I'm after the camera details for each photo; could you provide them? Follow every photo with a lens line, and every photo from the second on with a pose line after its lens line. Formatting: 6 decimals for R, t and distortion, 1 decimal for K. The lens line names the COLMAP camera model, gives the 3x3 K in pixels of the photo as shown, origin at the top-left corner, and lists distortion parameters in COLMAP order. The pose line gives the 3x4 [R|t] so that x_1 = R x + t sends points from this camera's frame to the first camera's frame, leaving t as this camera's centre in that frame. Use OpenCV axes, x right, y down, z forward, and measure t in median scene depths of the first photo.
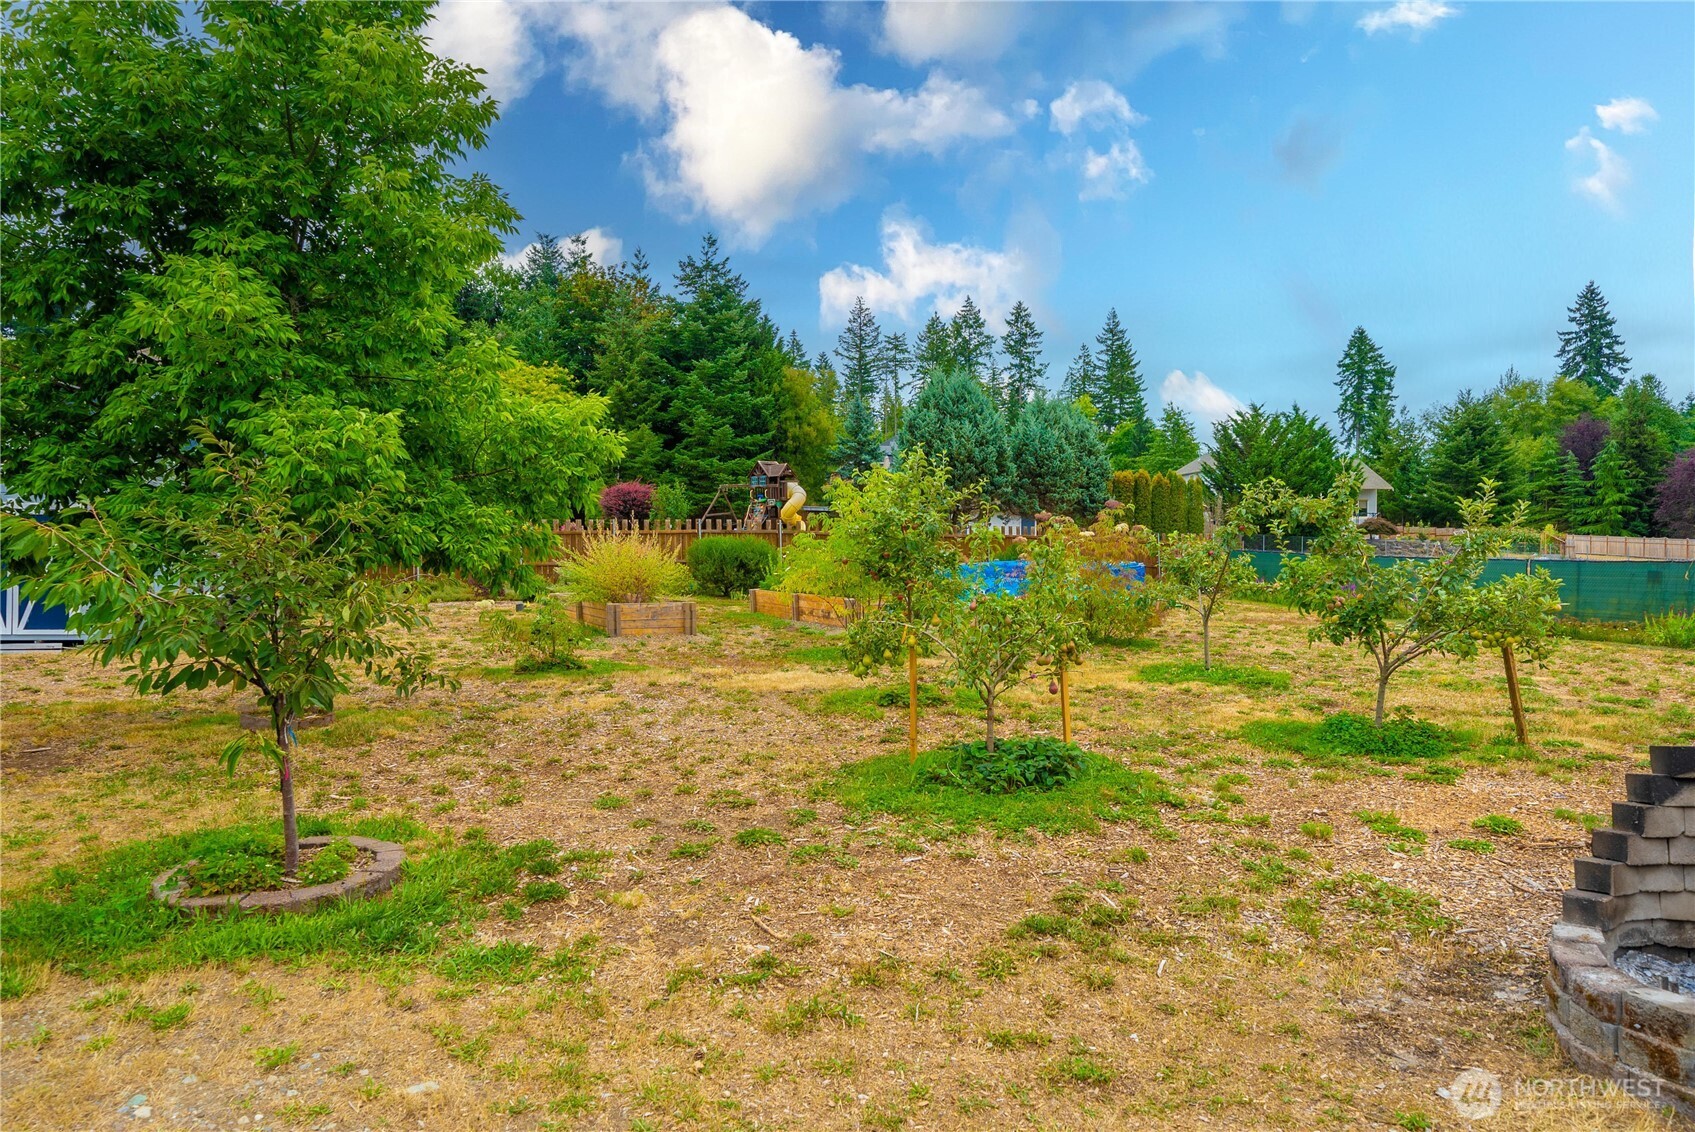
lens RADIAL K [[1040.1, 0, 847.5], [0, 1040.1, 566.0], [0, 0, 1]] dist [-0.000159, 0.000168]
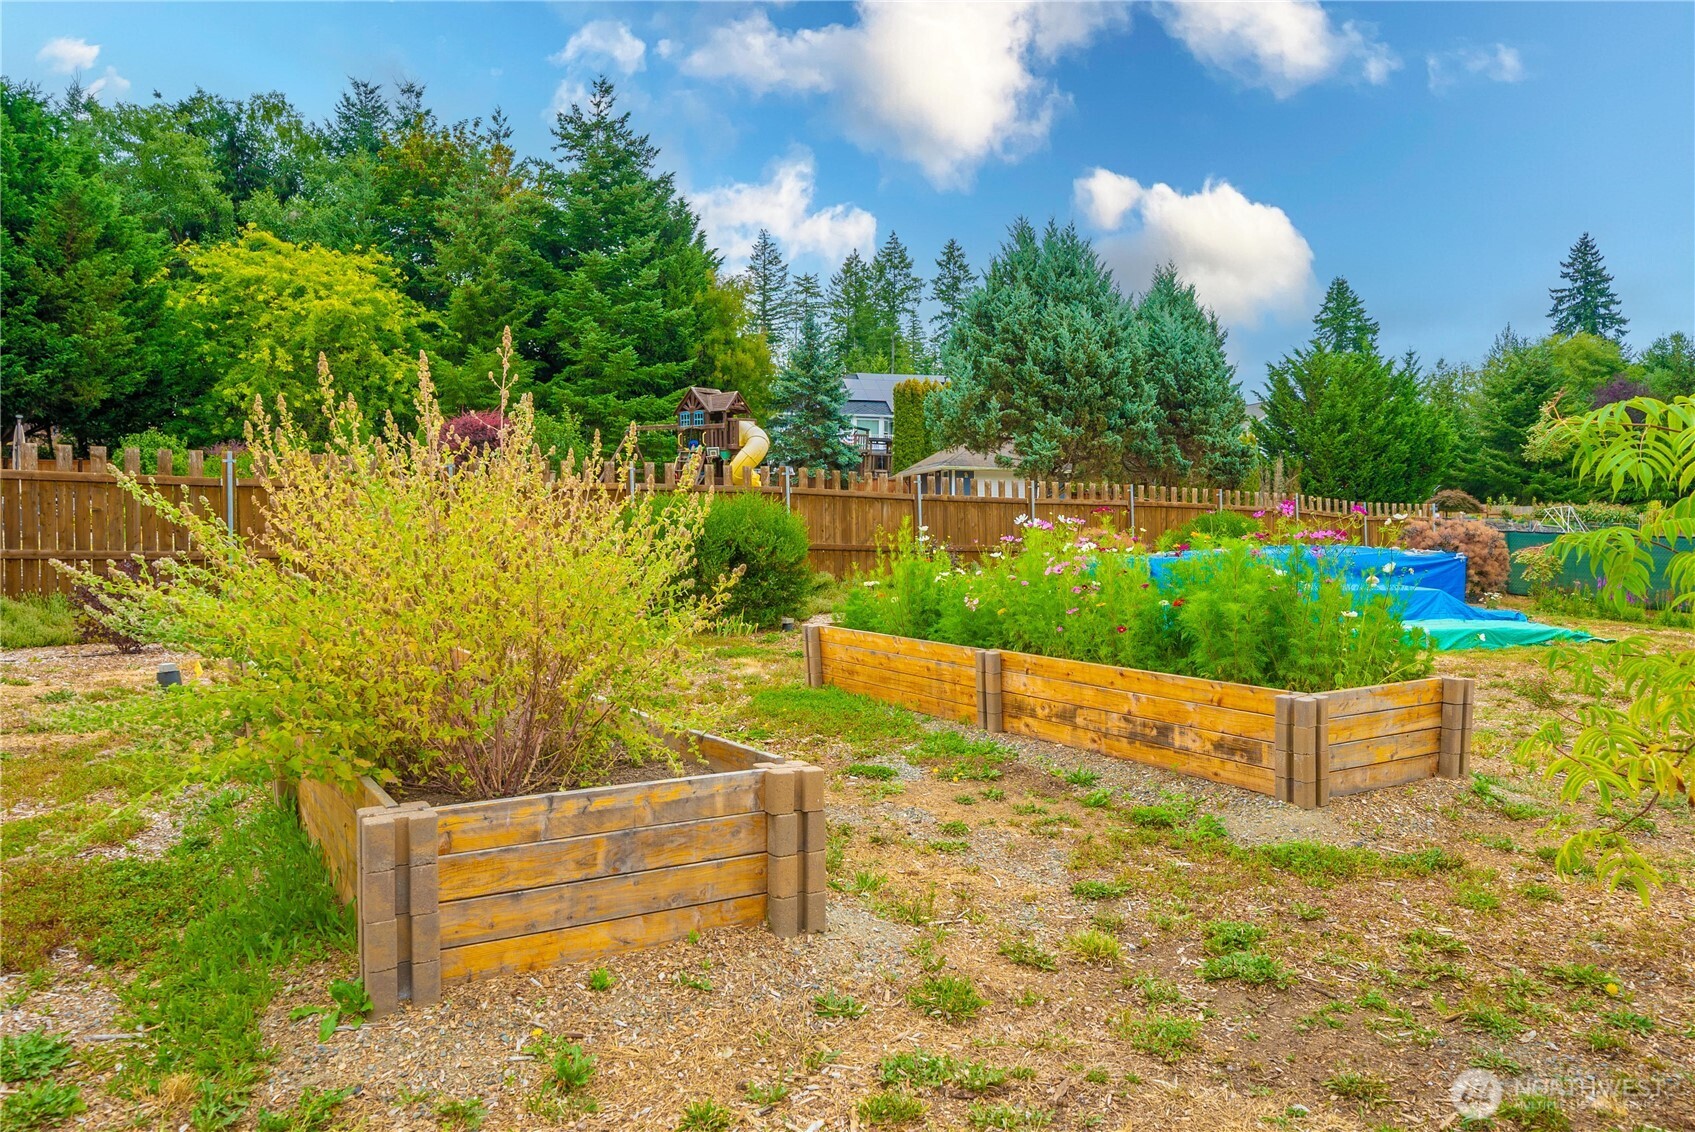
lens RADIAL K [[1125.6, 0, 843.3], [0, 1125.6, 549.7], [0, 0, 1]] dist [0.001939, 0.000129]
pose [[0.994720, 0.003206, 0.102577, -0.047515], [-0.003515, 0.999990, 0.002832, -0.002544], [-0.102567, -0.003177, 0.994721, 0.224322]]
